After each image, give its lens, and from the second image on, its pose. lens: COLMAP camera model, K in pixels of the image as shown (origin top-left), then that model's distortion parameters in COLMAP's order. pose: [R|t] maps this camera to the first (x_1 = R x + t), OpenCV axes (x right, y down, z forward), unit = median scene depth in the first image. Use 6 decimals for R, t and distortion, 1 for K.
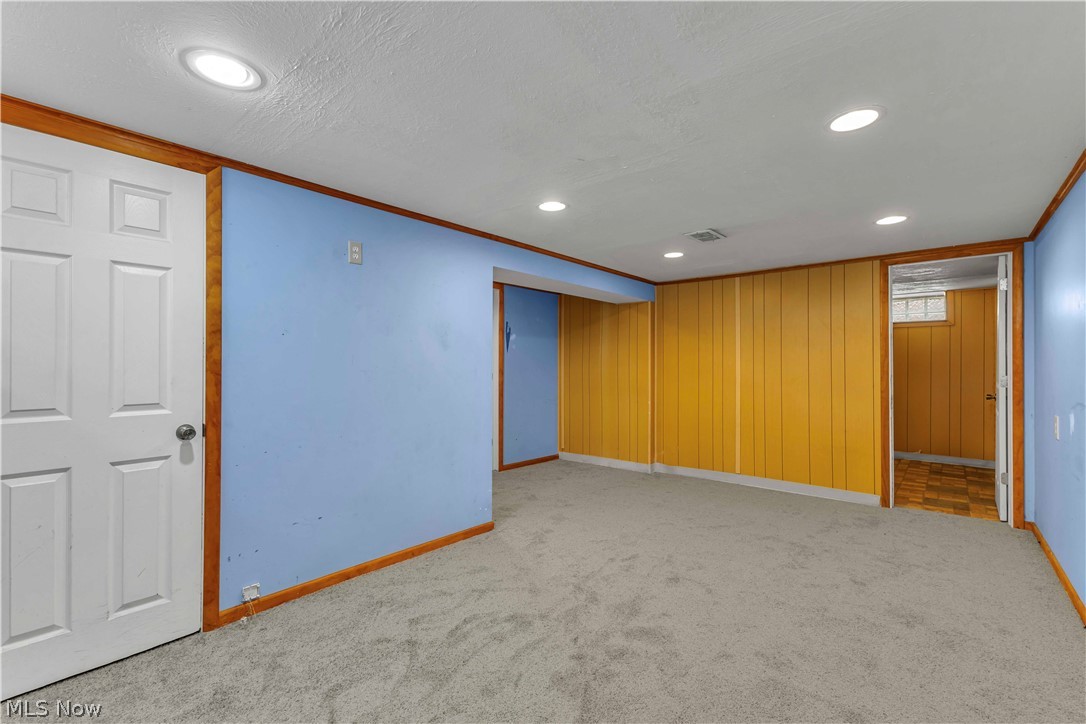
lens RADIAL K [[476.7, 0, 539.5], [0, 476.7, 360.6], [0, 0, 1]] dist [0.010996, -0.000824]
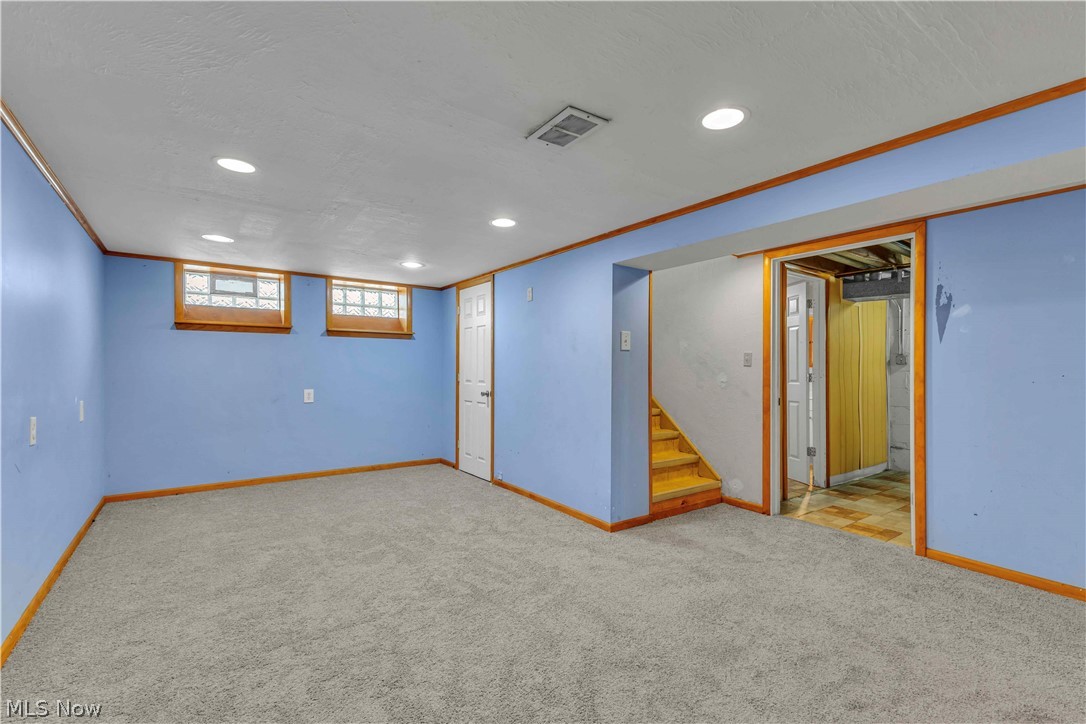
lens RADIAL K [[476.7, 0, 539.3], [0, 476.7, 367.3], [0, 0, 1]] dist [0.010996, -0.000824]
pose [[-0.237596, -0.004355, -0.971354, 1.349840], [0.002848, 0.999983, -0.005180, 0.029917], [0.971360, -0.003997, -0.237580, 1.655667]]
